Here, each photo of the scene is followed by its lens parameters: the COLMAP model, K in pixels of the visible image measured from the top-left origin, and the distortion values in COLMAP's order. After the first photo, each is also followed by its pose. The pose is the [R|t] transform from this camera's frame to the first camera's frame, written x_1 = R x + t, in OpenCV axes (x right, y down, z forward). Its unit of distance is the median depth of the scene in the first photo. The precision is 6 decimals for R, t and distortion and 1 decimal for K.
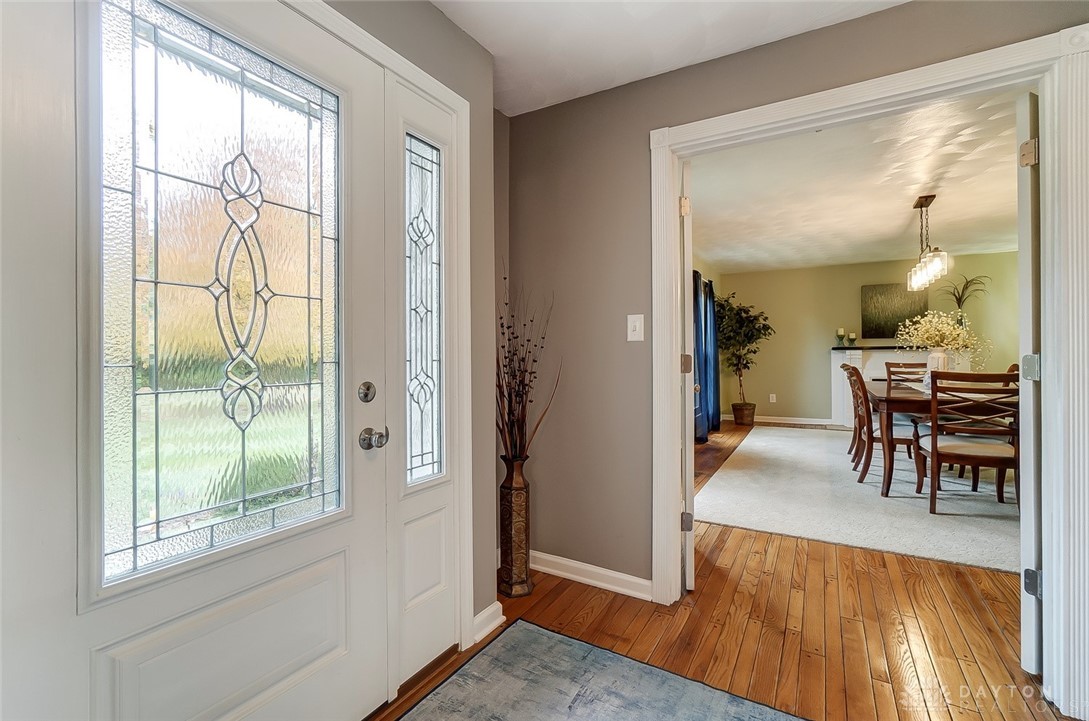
lens RADIAL K [[482.1, 0, 537.3], [0, 482.1, 356.3], [0, 0, 1]] dist [-0.015214, 0.002622]
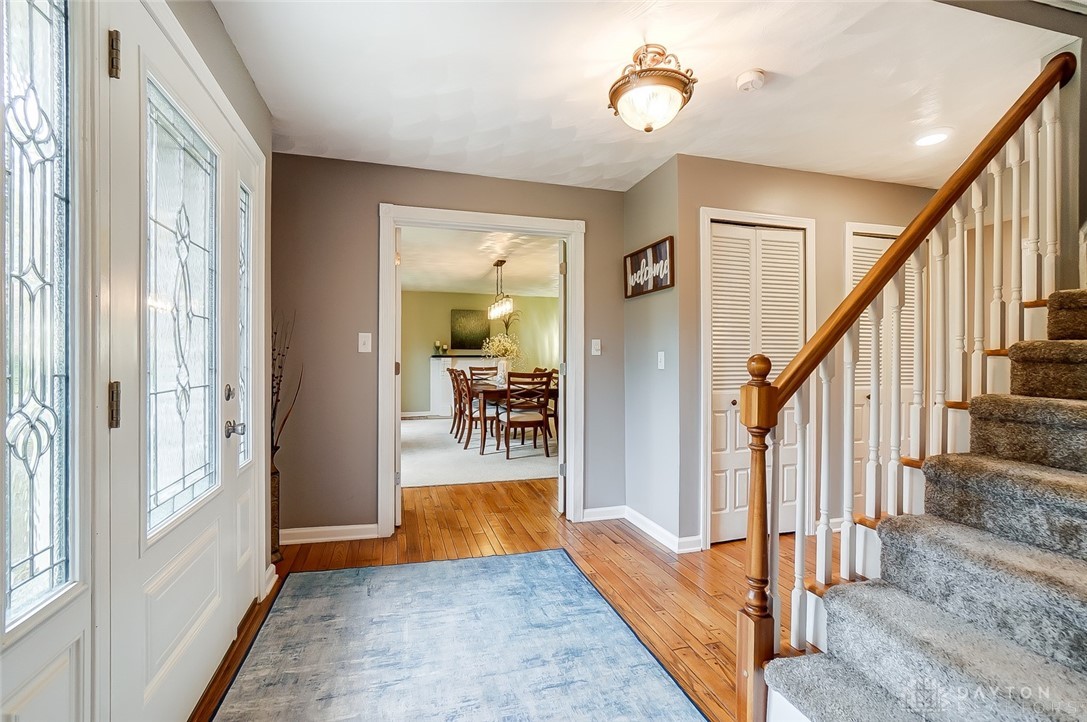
lens RADIAL K [[481.2, 0, 542.3], [0, 481.2, 362.1], [0, 0, 1]] dist [-0.015214, 0.002622]
pose [[0.672476, 0.003063, 0.740112, -0.284991], [-0.004256, 0.999991, -0.000272, -0.002930], [-0.740106, -0.002967, 0.672483, -0.177039]]
